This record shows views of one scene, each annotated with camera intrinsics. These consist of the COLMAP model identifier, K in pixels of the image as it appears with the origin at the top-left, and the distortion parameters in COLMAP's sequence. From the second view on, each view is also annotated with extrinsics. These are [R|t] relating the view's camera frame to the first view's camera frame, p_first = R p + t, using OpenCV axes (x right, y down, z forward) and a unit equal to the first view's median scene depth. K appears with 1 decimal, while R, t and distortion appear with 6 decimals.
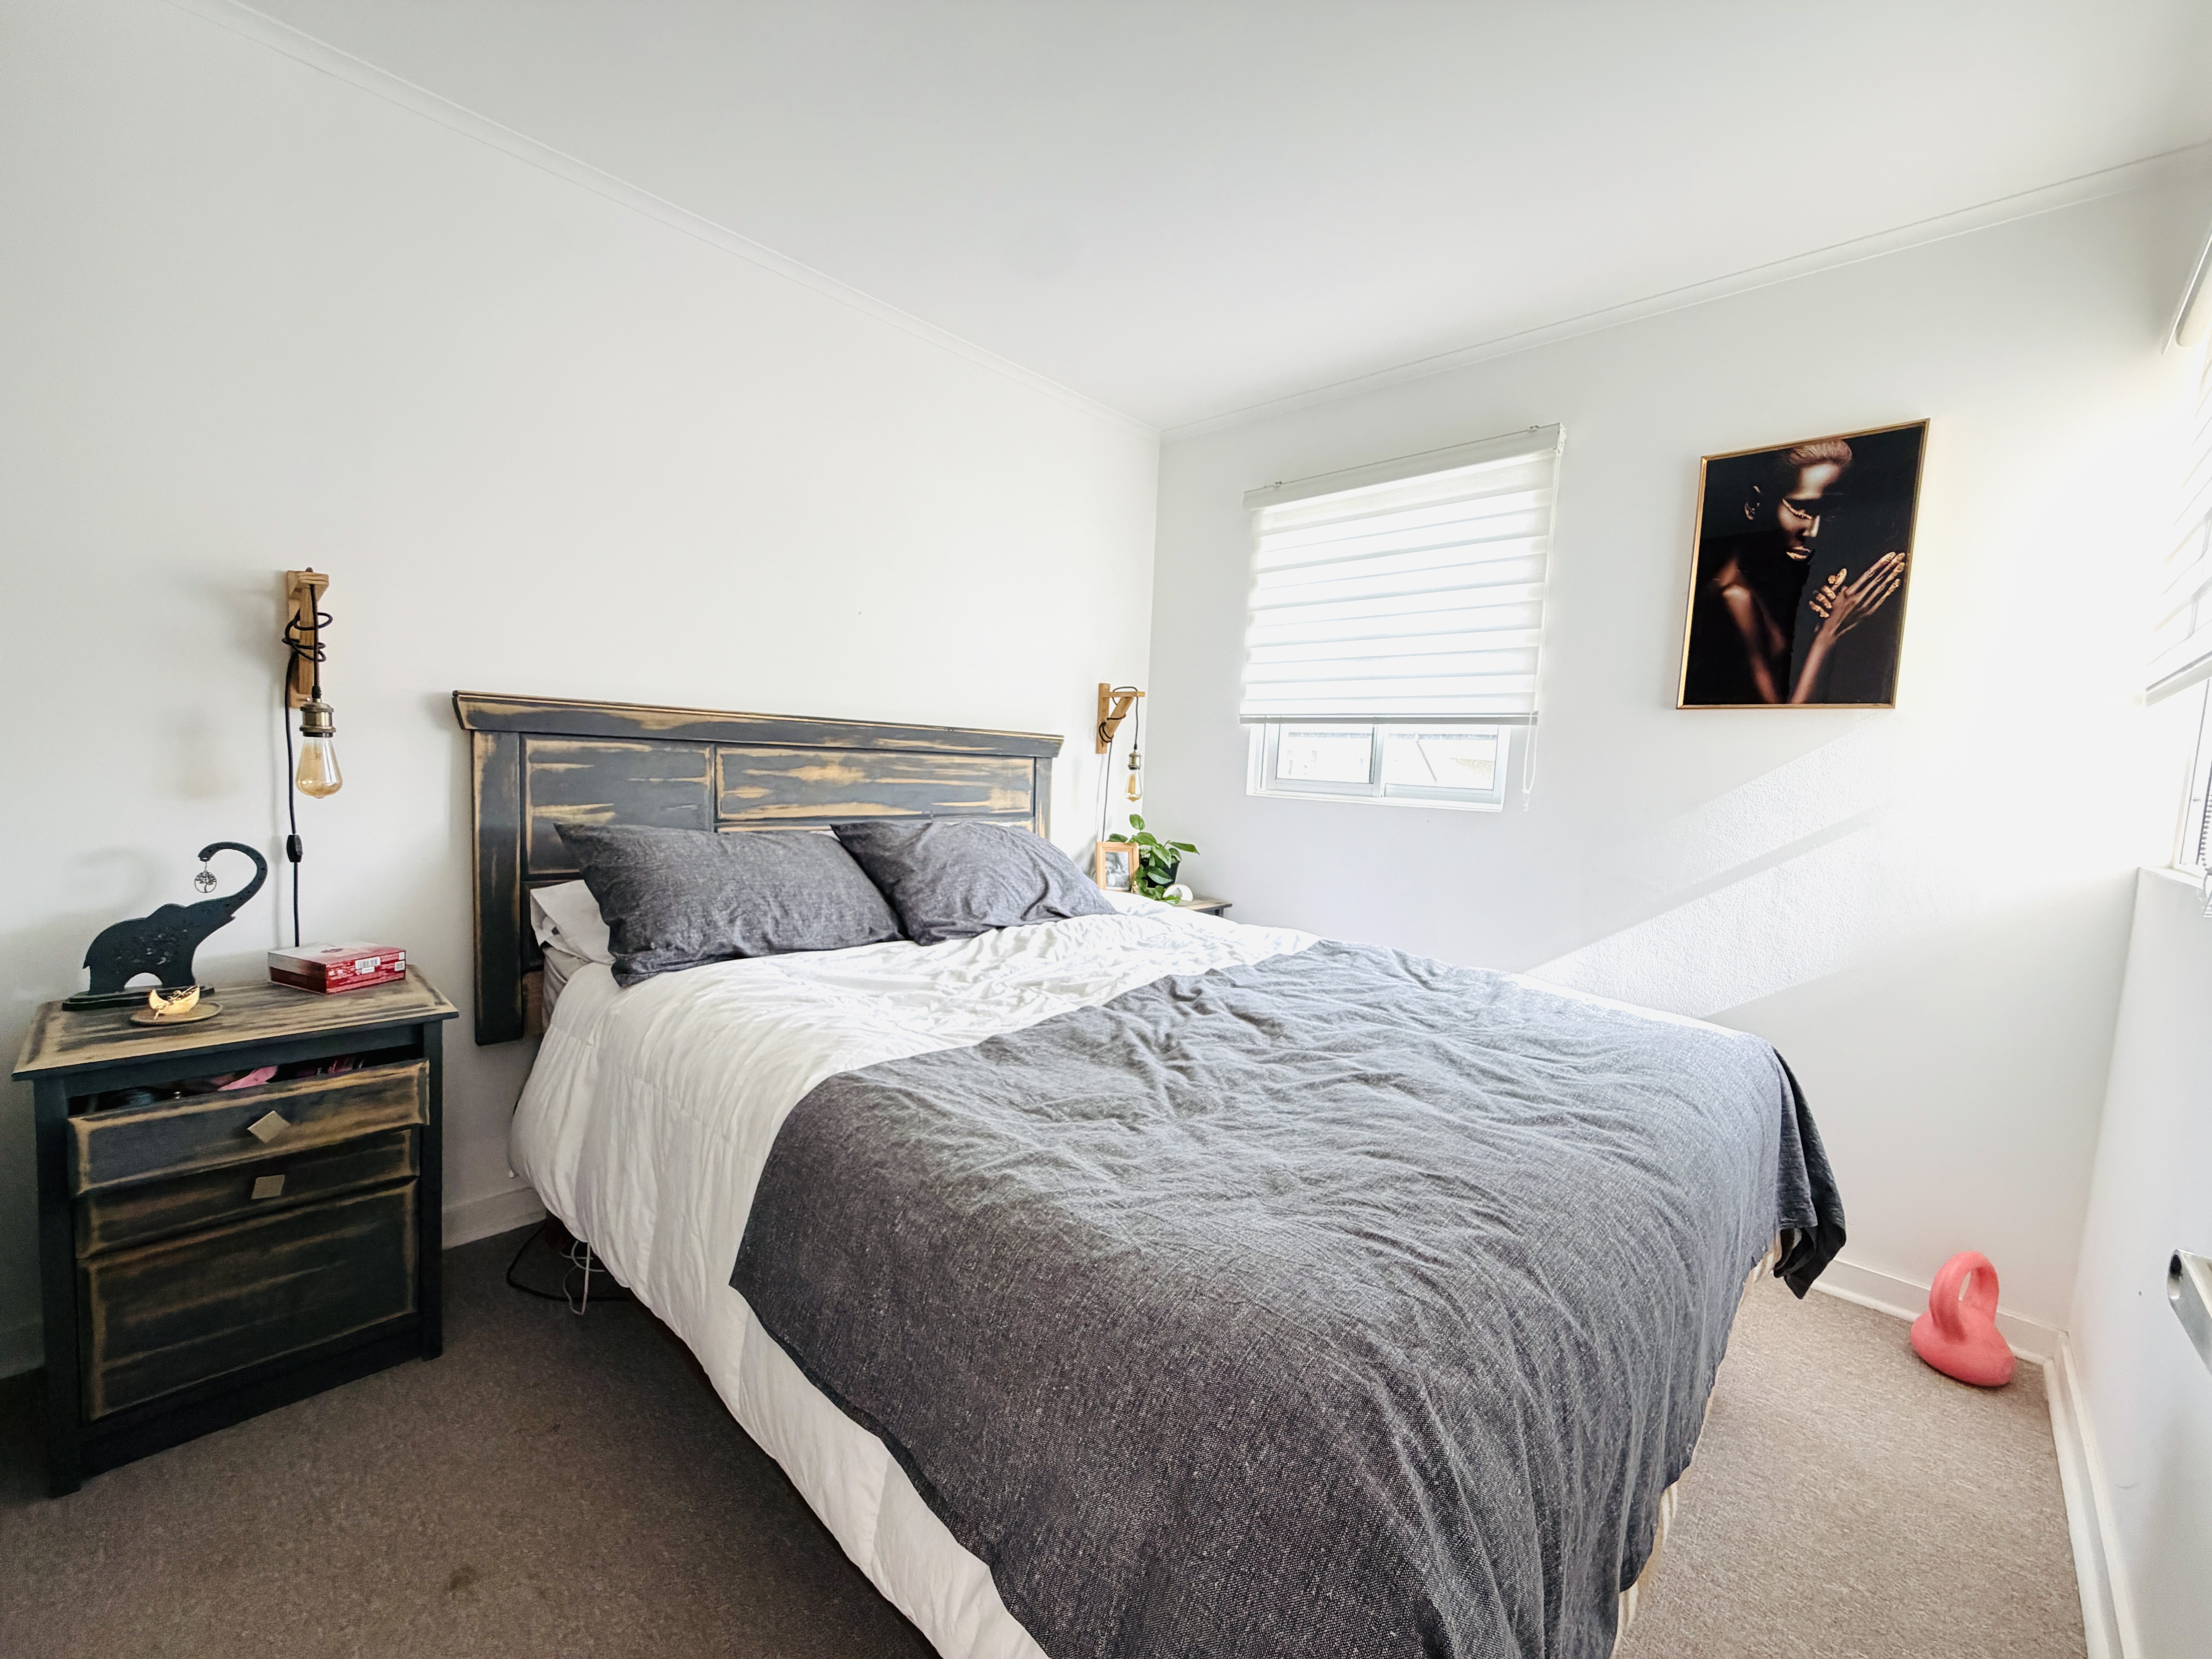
lens RADIAL K [[879.9, 0, 1102.8], [0, 879.9, 831.9], [0, 0, 1]] dist [-0.001032, -0.000343]
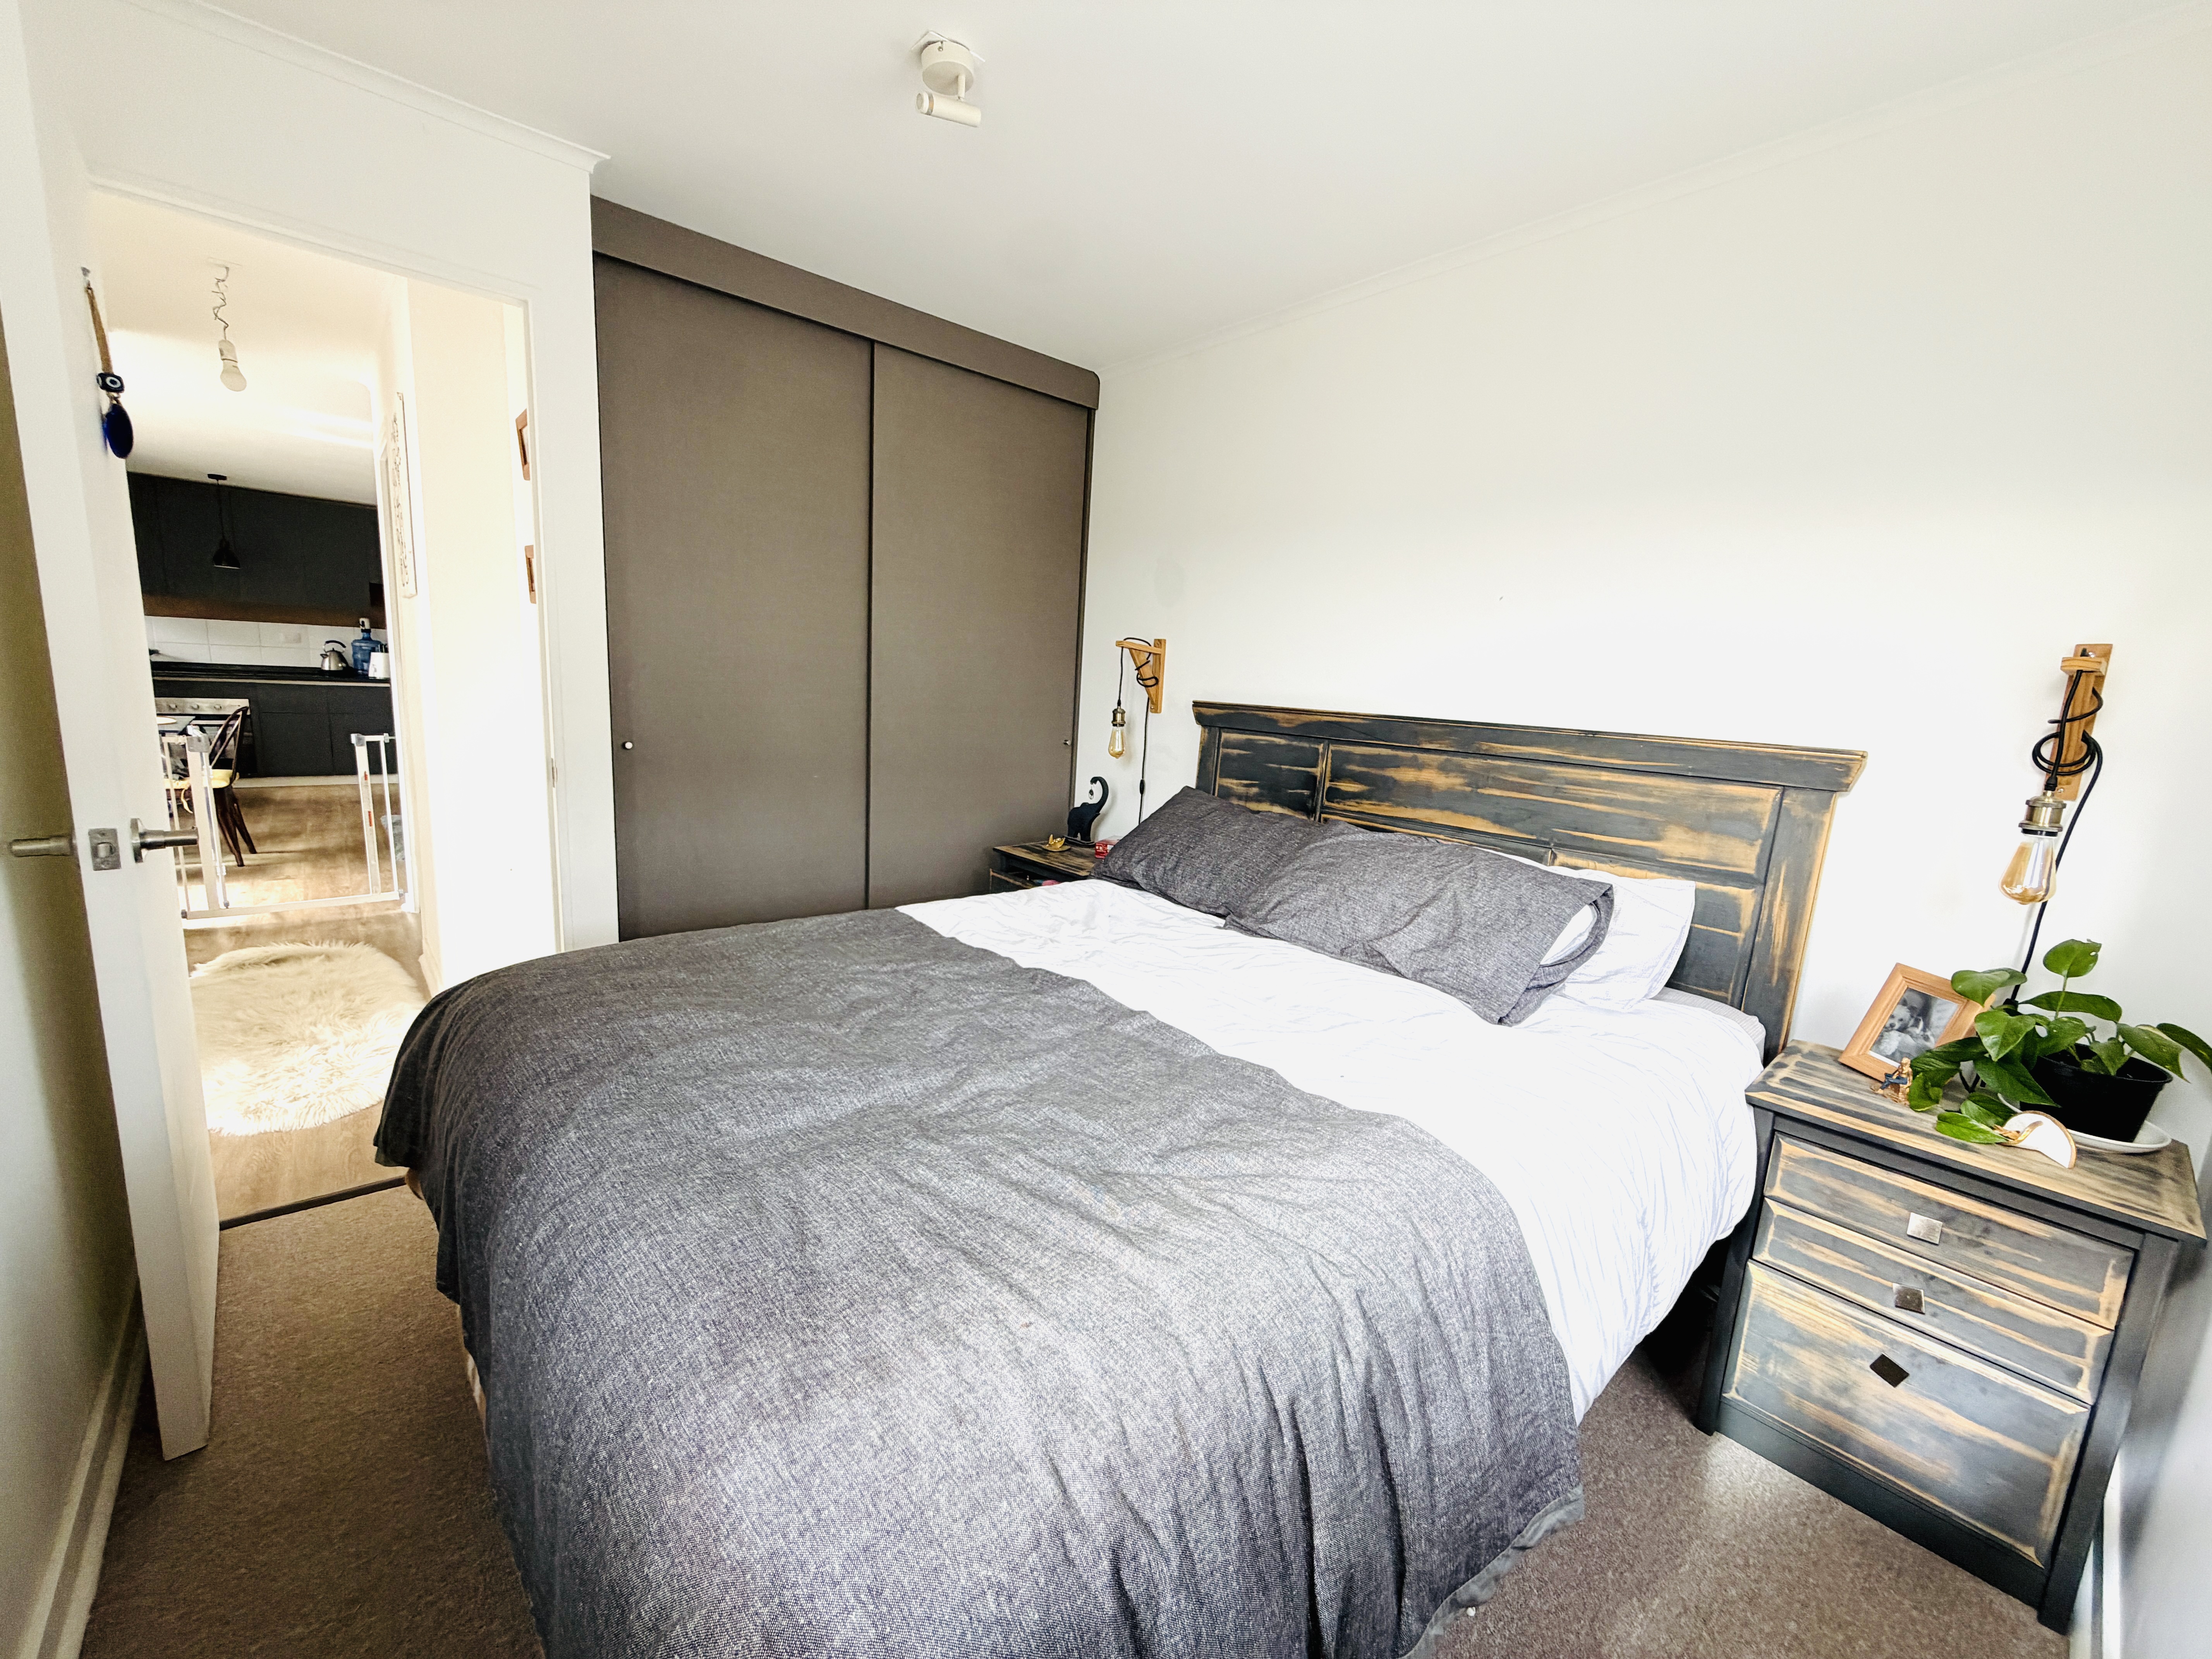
lens RADIAL K [[879.9, 0, 1102.8], [0, 879.9, 831.9], [0, 0, 1]] dist [-0.001032, -0.000343]
pose [[-0.081074, 0.112390, -0.990351, 0.677495], [-0.148420, 0.981183, 0.123500, -0.074701], [0.985596, 0.157001, -0.062867, 0.737634]]
